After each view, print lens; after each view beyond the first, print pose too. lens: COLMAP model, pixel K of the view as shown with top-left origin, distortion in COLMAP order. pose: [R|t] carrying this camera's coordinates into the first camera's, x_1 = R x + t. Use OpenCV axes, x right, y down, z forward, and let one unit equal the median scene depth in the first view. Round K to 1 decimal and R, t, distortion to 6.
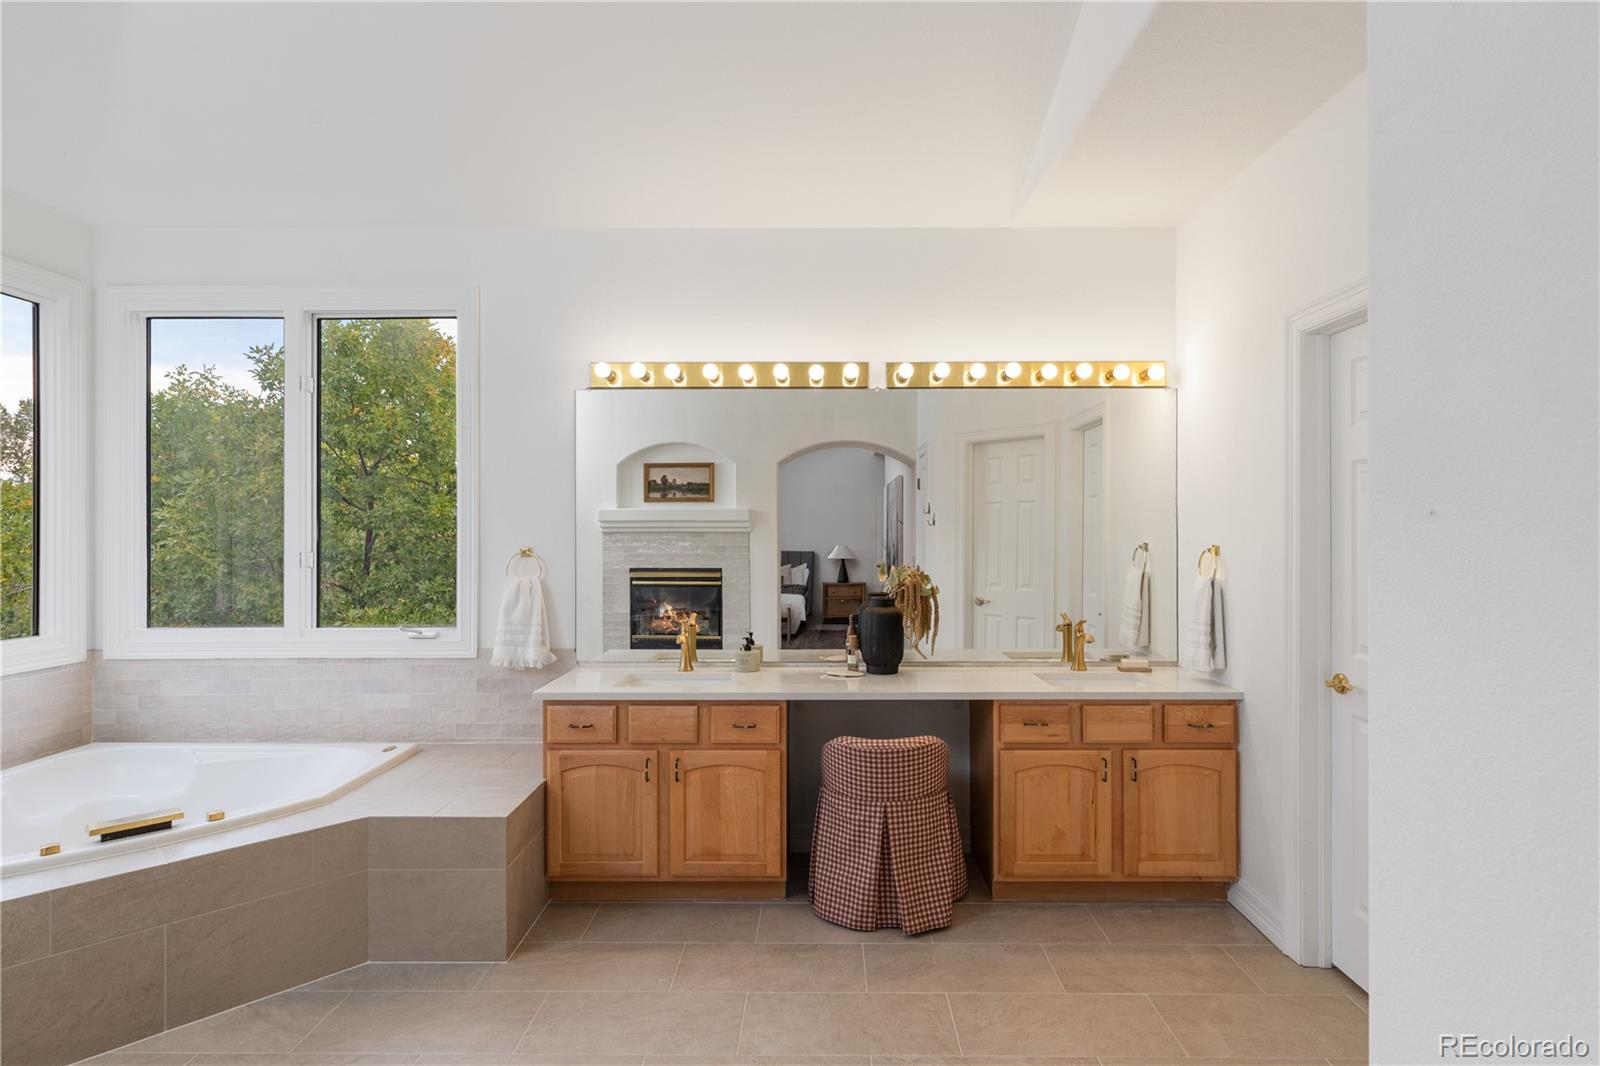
lens RADIAL K [[854.6, 0, 800.0], [0, 854.6, 533.0], [0, 0, 1]] dist [-0.001250, -0.000357]
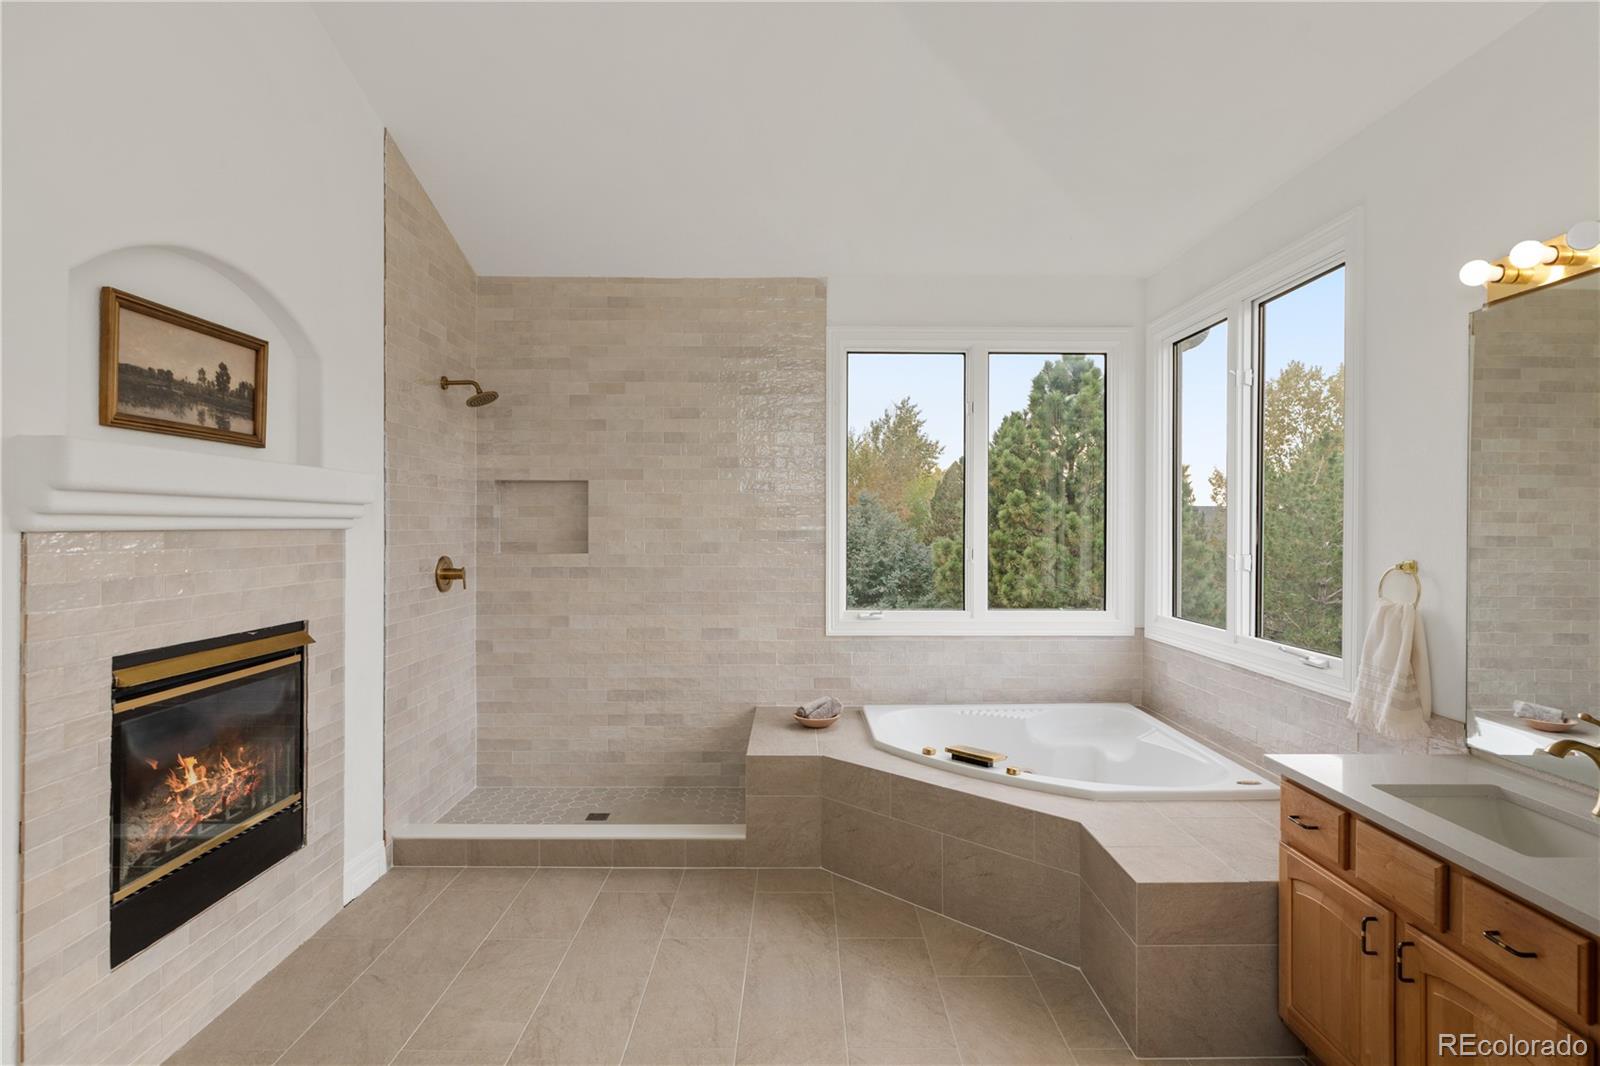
lens RADIAL K [[854.6, 0, 800.0], [0, 854.6, 533.0], [0, 0, 1]] dist [-0.001250, -0.000357]
pose [[0.014670, 0.013509, -0.999801, 0.404920], [-0.016894, 0.999769, 0.013261, -0.003890], [0.999750, 0.016696, 0.014894, 0.586172]]
